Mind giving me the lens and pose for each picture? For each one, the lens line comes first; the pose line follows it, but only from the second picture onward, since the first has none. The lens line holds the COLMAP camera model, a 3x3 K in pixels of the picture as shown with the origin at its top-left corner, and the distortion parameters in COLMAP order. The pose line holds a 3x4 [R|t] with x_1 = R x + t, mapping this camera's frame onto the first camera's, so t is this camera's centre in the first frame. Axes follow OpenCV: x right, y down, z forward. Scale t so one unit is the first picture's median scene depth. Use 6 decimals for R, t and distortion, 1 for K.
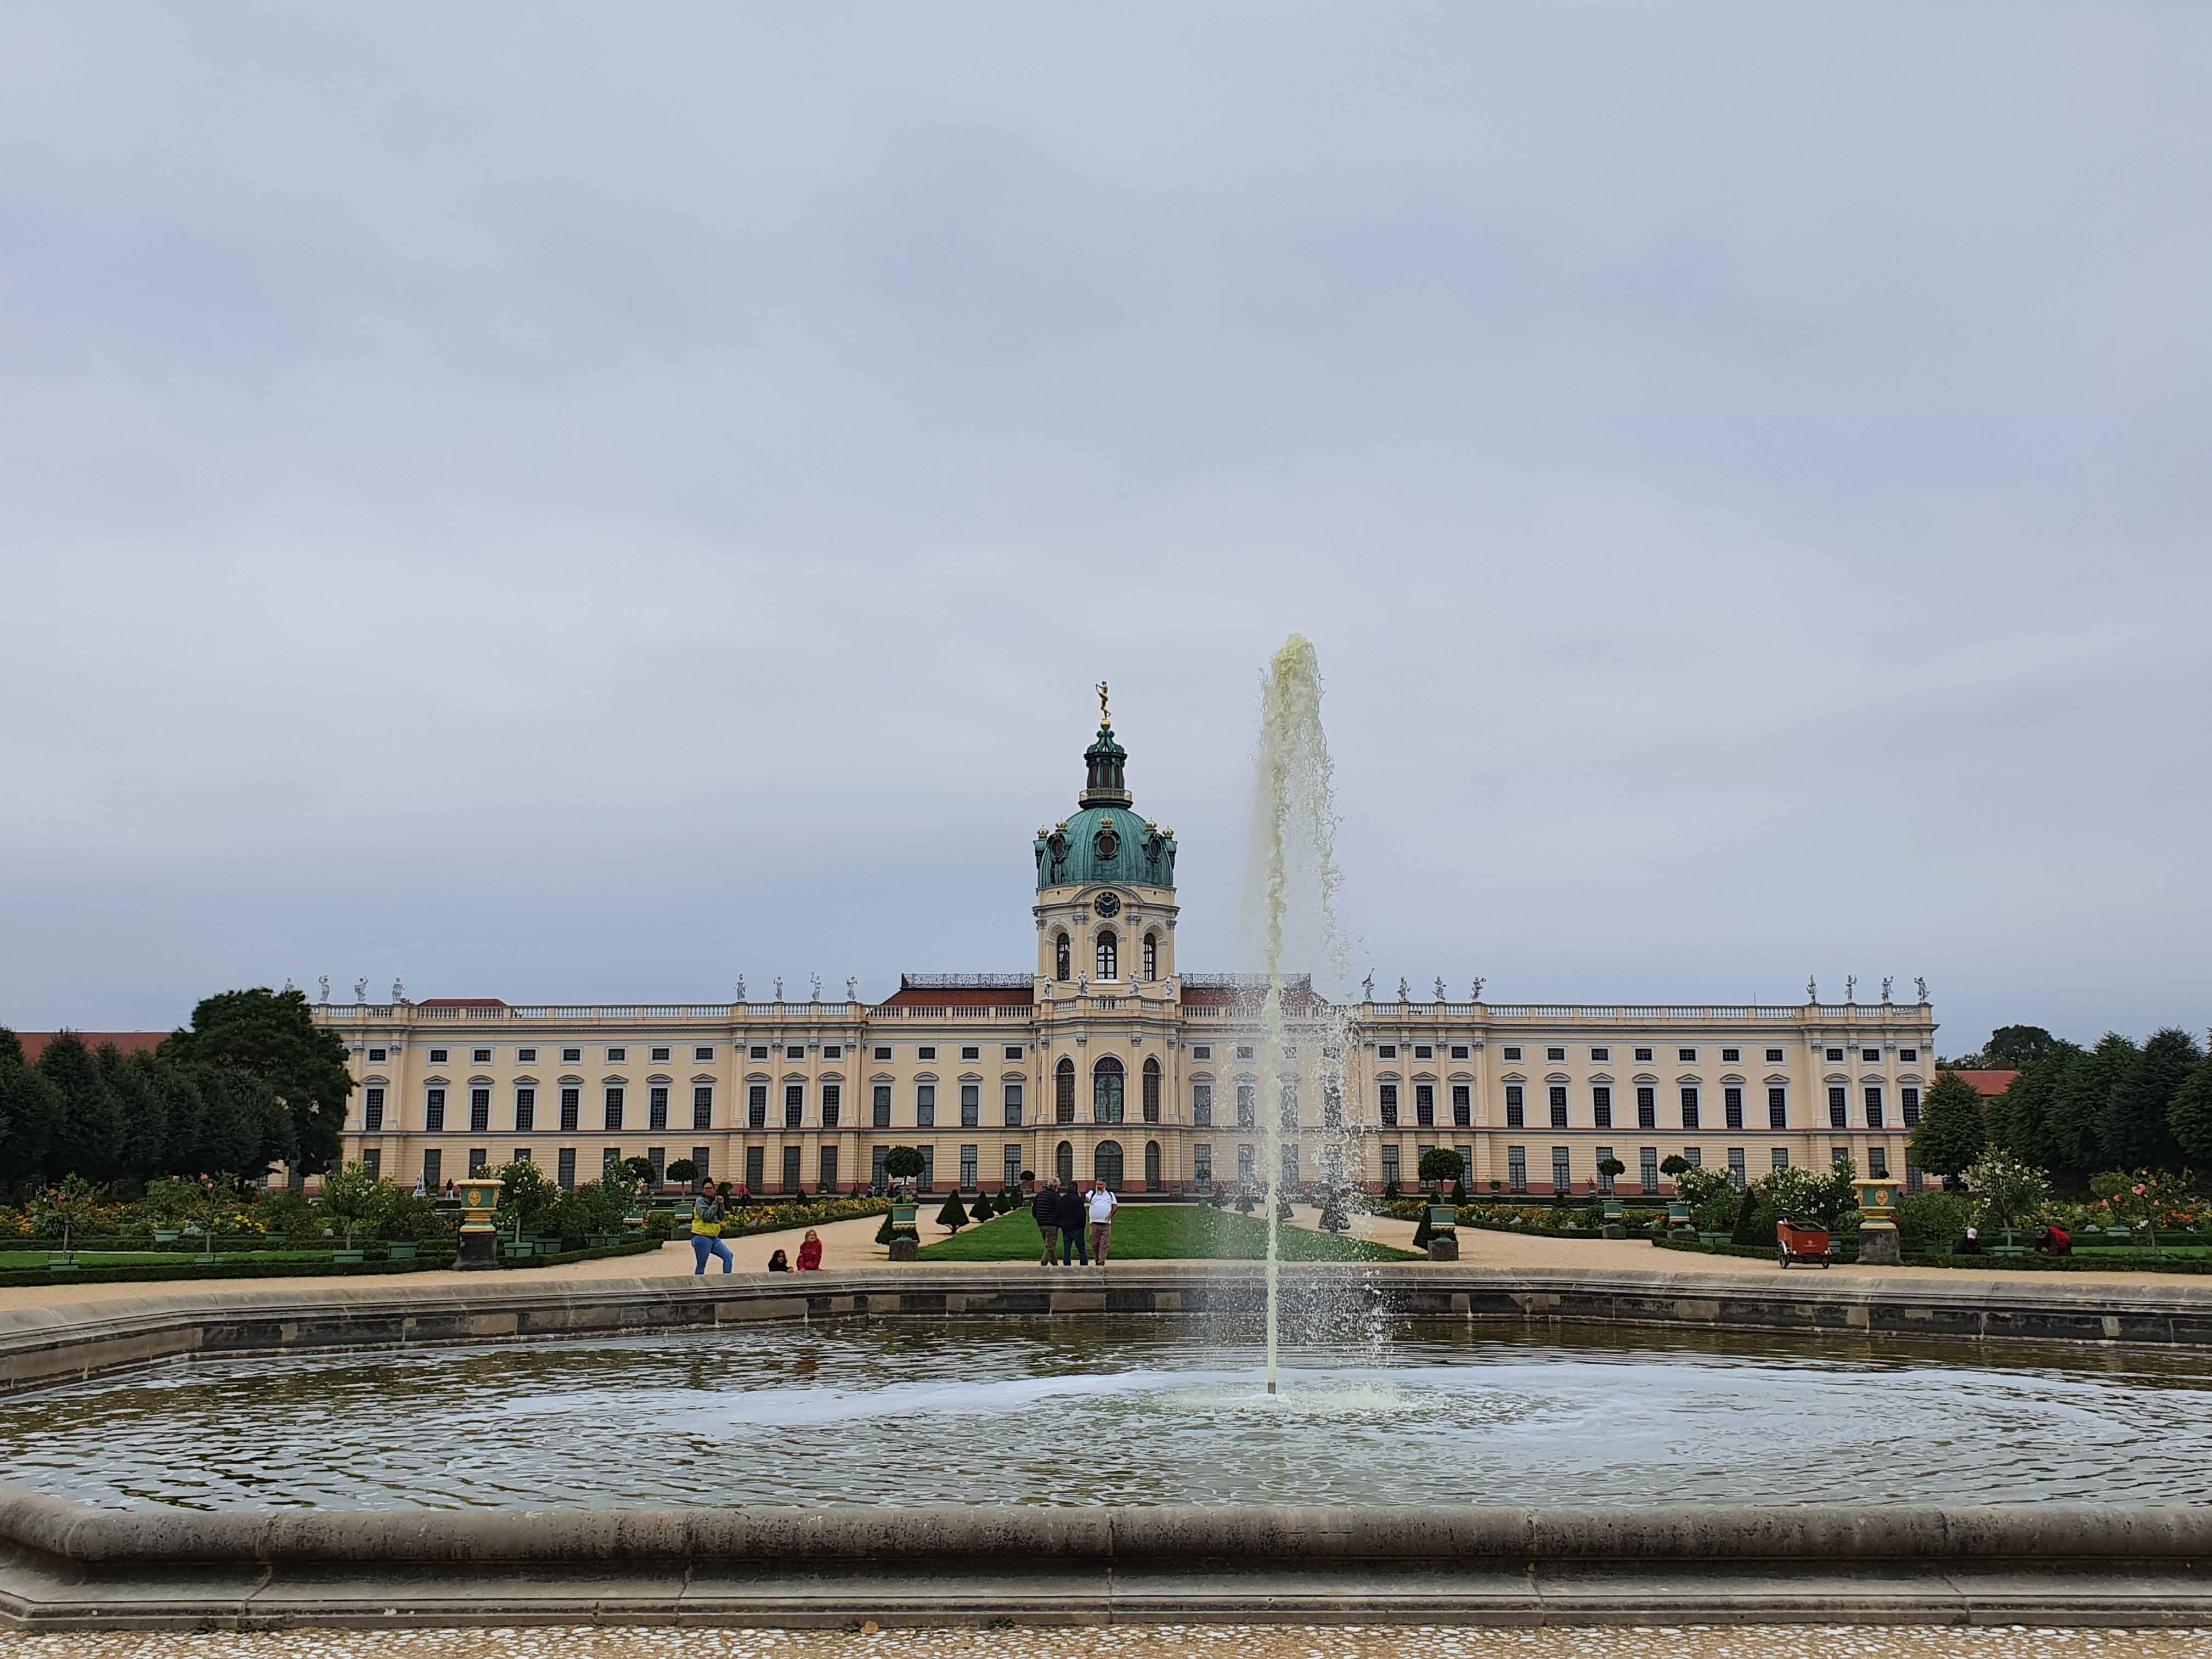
lens RADIAL K [[2082.4, 0, 1127.6], [0, 2082.4, 825.7], [0, 0, 1]] dist [0.124755, 0.000000]
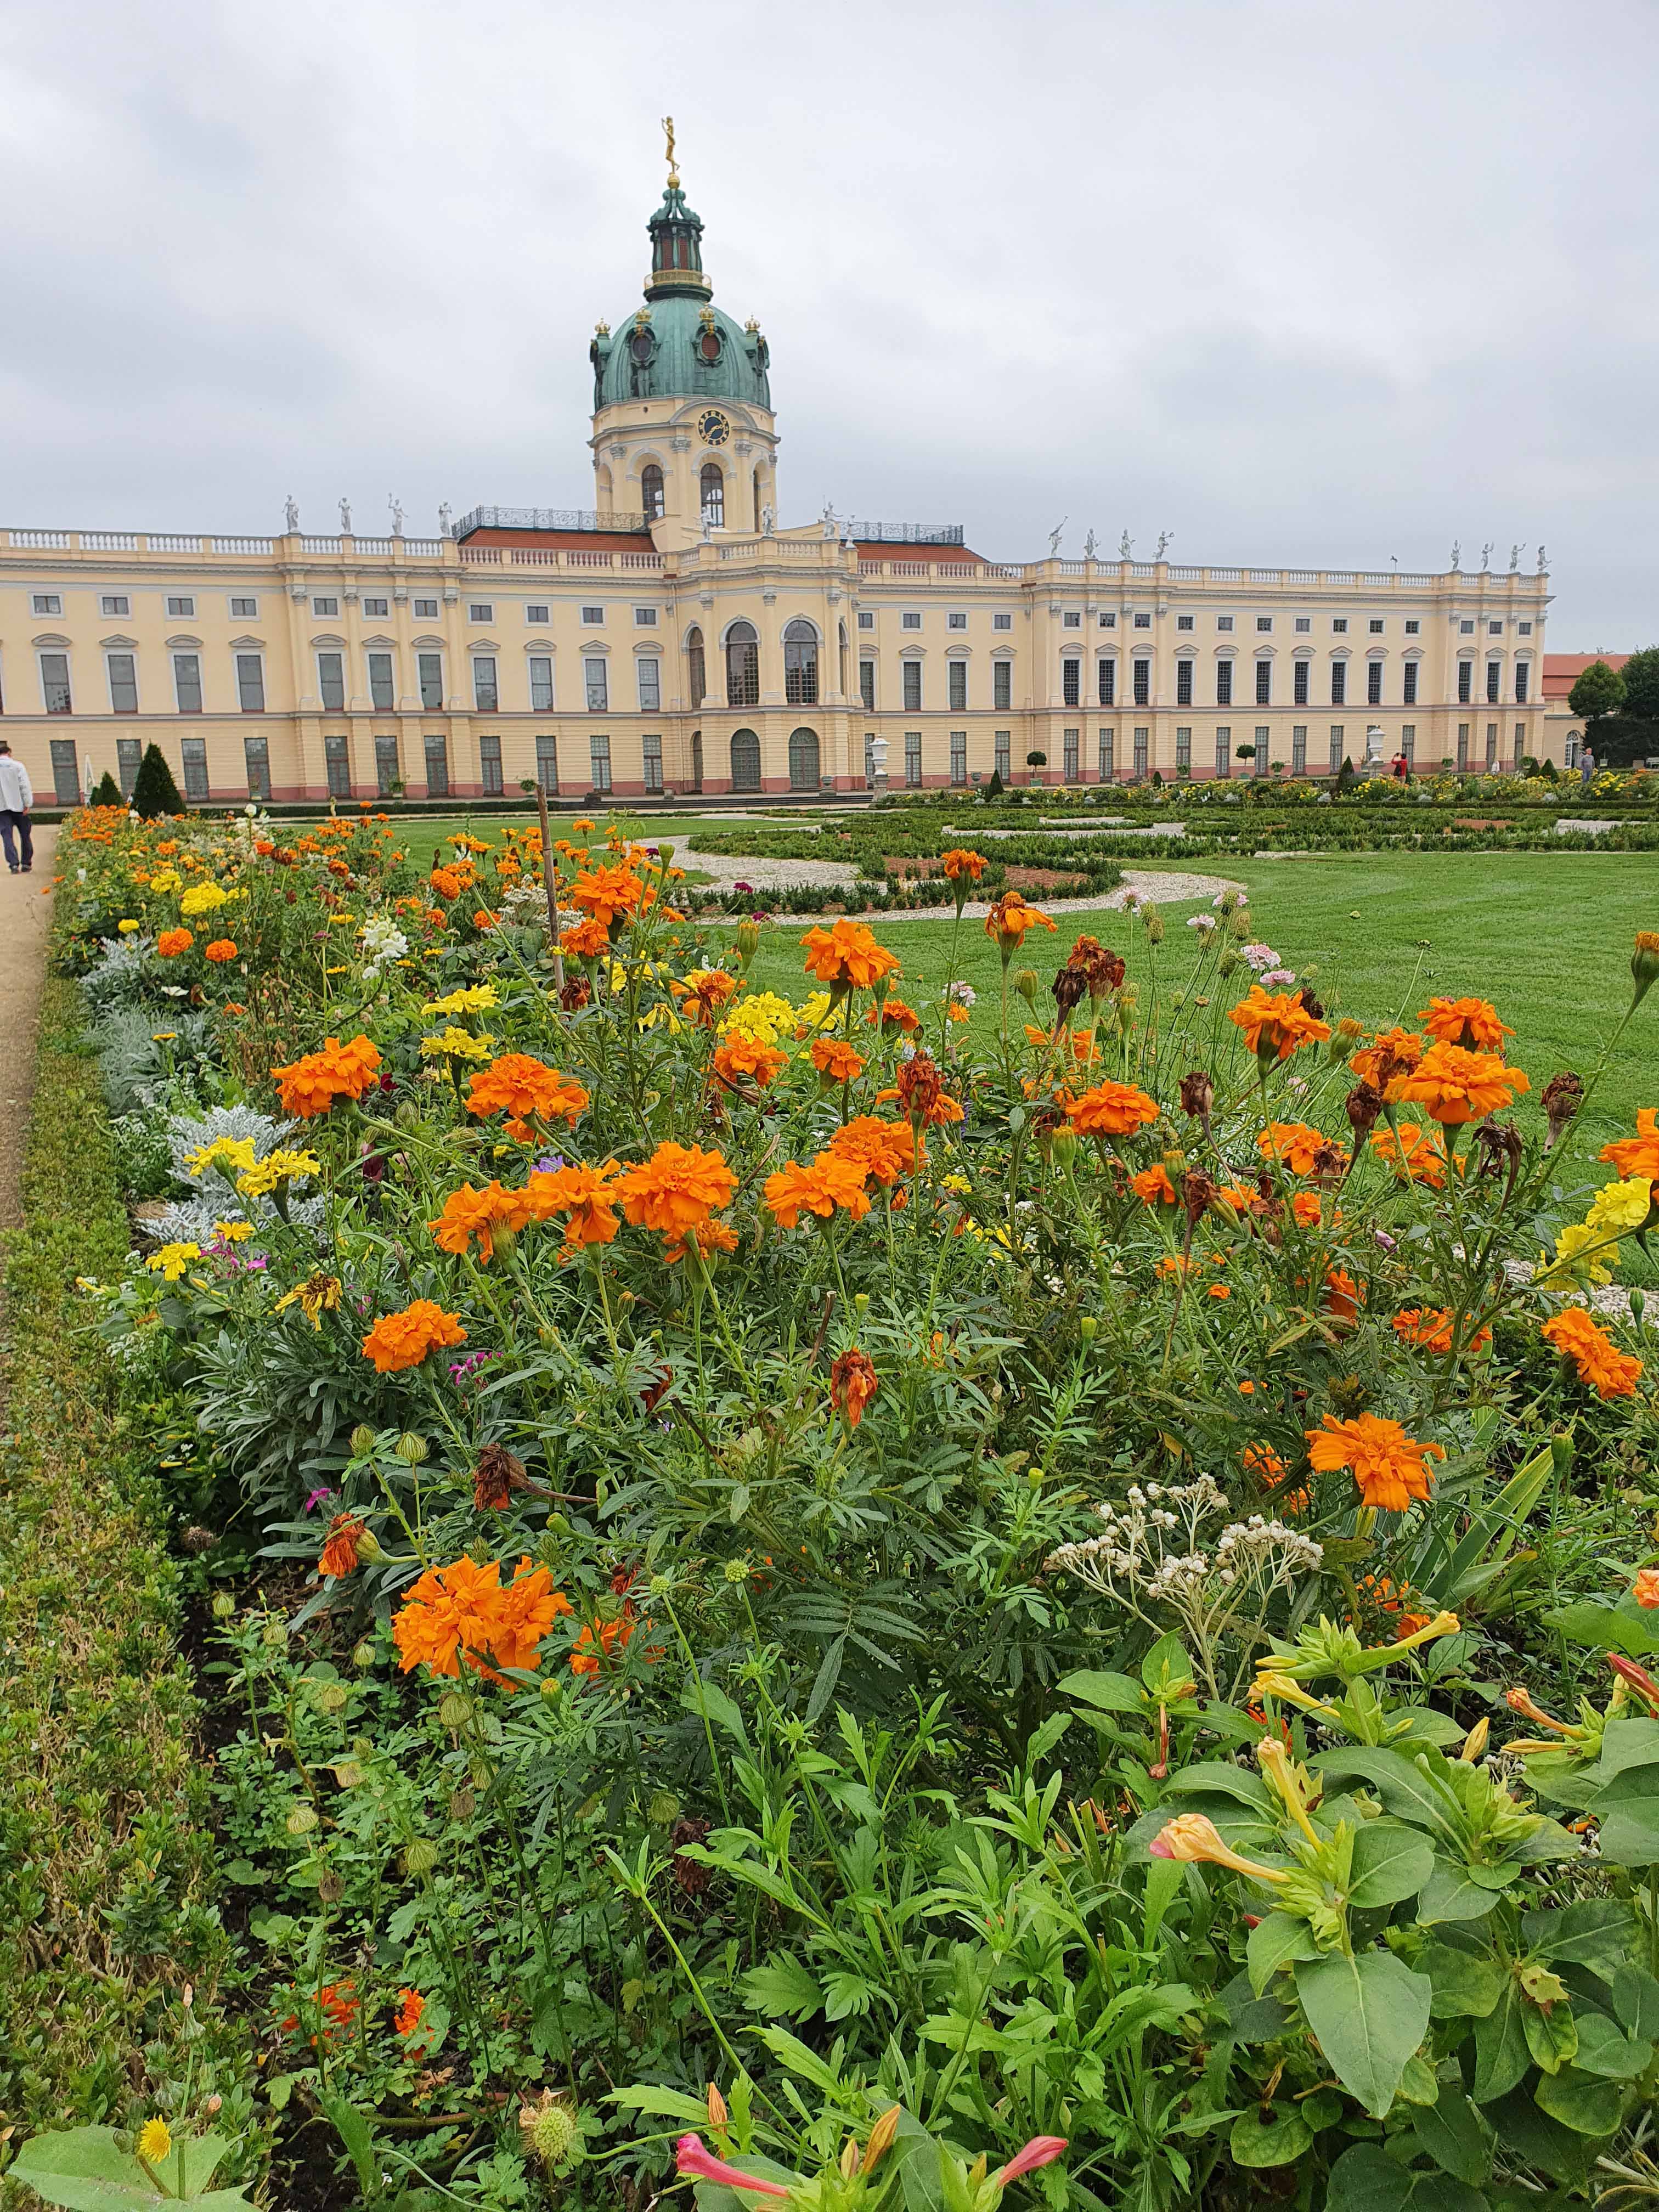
lens RADIAL K [[1672.1, 0, 845.3], [0, 1672.1, 1111.4], [0, 0, 1]] dist [0.017077, -0.039979]
pose [[0.924529, -0.093481, 0.369468, -0.237900], [-0.045101, 0.935802, 0.349630, 0.060019], [-0.378433, -0.339907, 0.860960, 0.365062]]
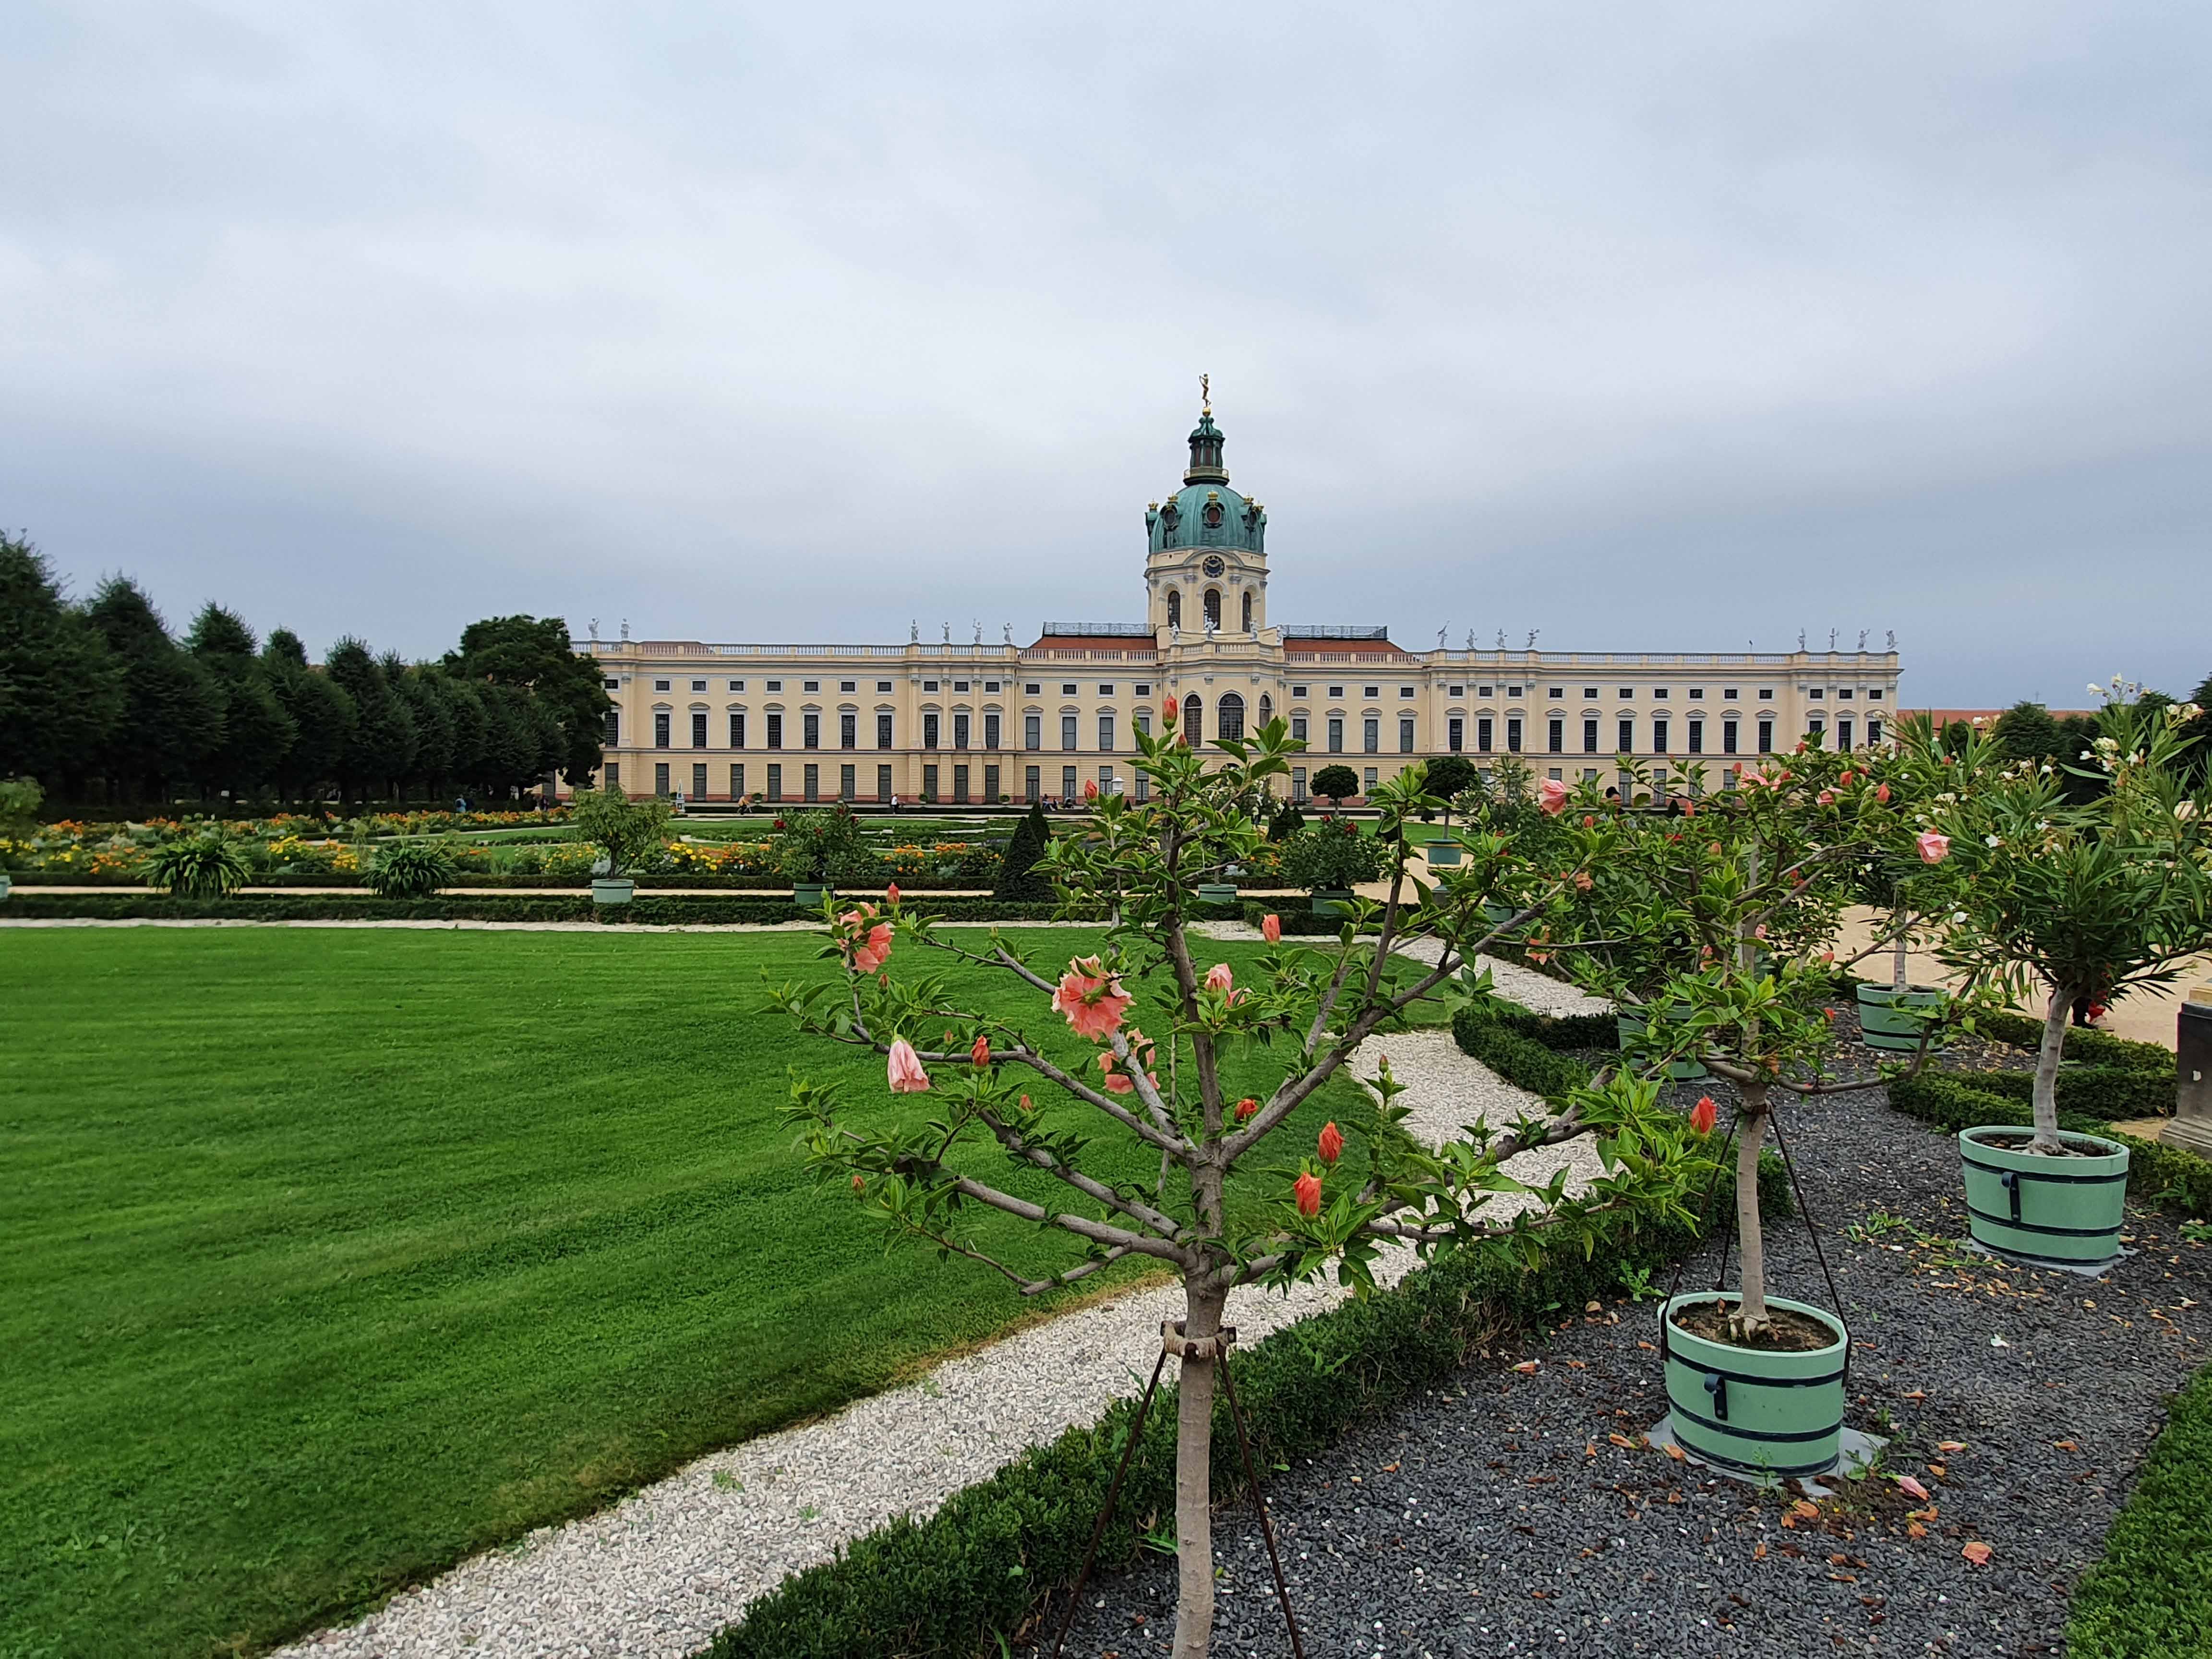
lens RADIAL K [[1426.3, 0, 1126.6], [0, 1426.3, 827.0], [0, 0, 1]] dist [0.001967, 0.007041]
pose [[0.999409, 0.005015, 0.034021, -0.091472], [-0.011520, 0.980972, 0.193806, 0.028415], [-0.032401, -0.194083, 0.980450, 0.188751]]
